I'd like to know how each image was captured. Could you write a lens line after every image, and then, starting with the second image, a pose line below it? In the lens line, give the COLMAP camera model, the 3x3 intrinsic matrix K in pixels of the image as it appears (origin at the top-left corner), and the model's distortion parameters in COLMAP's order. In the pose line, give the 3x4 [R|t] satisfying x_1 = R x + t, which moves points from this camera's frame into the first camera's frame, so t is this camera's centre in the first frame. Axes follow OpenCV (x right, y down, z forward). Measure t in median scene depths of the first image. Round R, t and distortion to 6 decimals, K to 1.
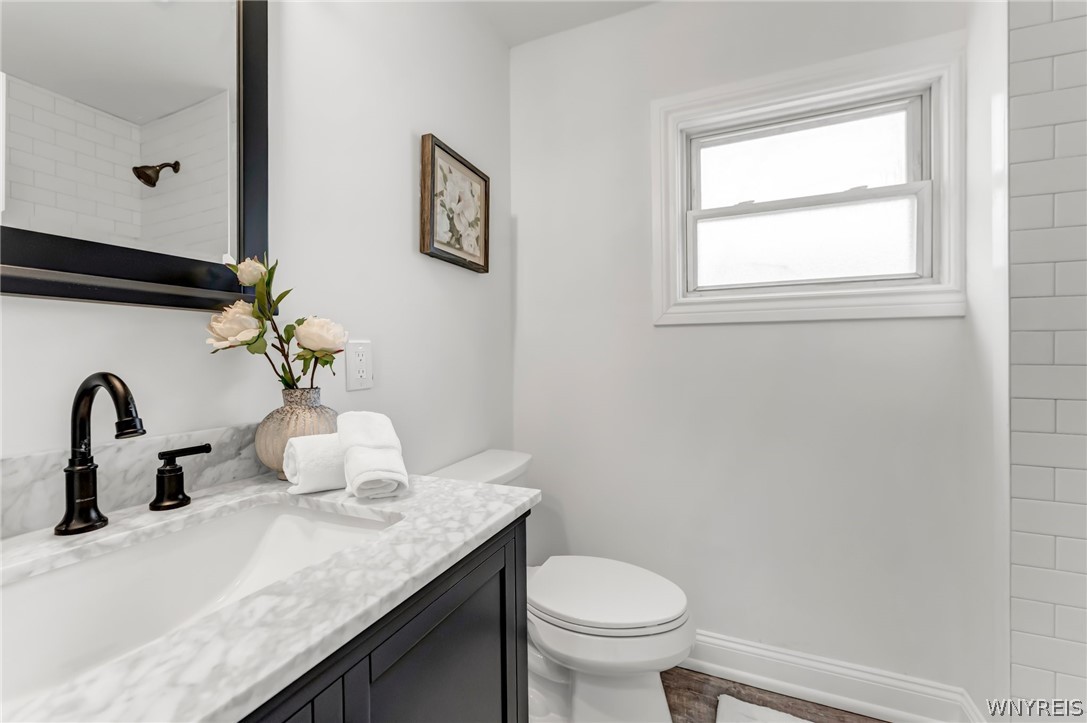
lens RADIAL K [[452.7, 0, 544.1], [0, 452.7, 359.6], [0, 0, 1]] dist [-0.003605, -0.000424]
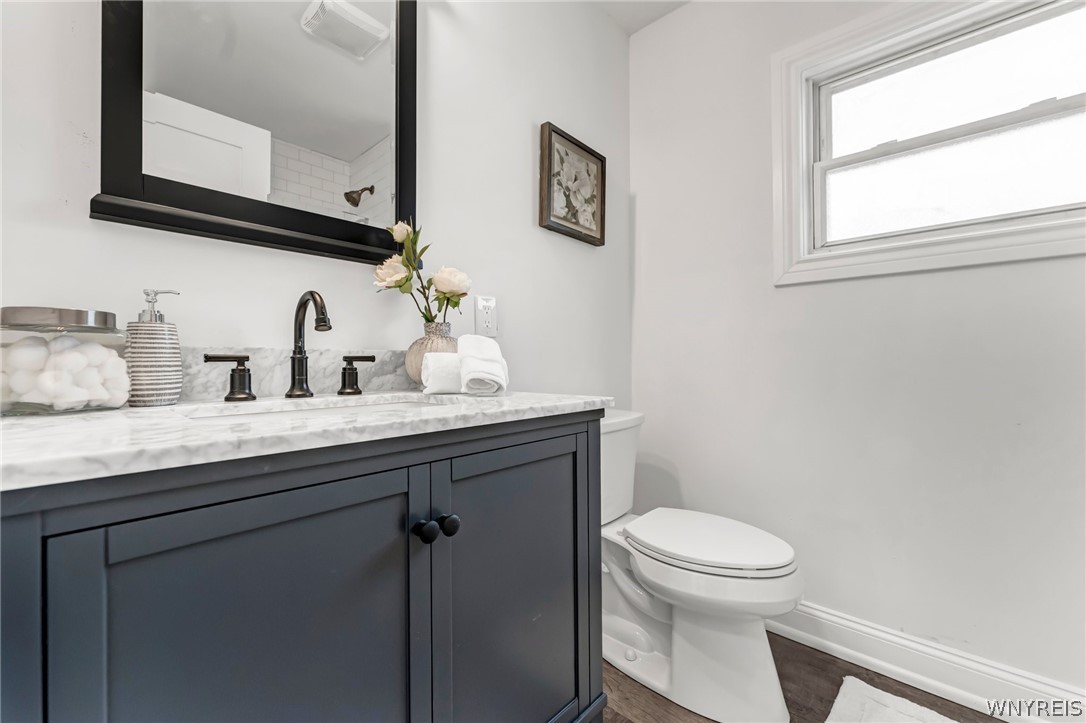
lens RADIAL K [[444.4, 0, 544.3], [0, 444.4, 361.5], [0, 0, 1]] dist [-0.005843, 0.001187]
pose [[0.946340, 0.001789, -0.323168, 0.106273], [-0.003238, 0.999987, -0.003947, 0.114392], [0.323157, 0.004782, 0.946333, -0.066627]]
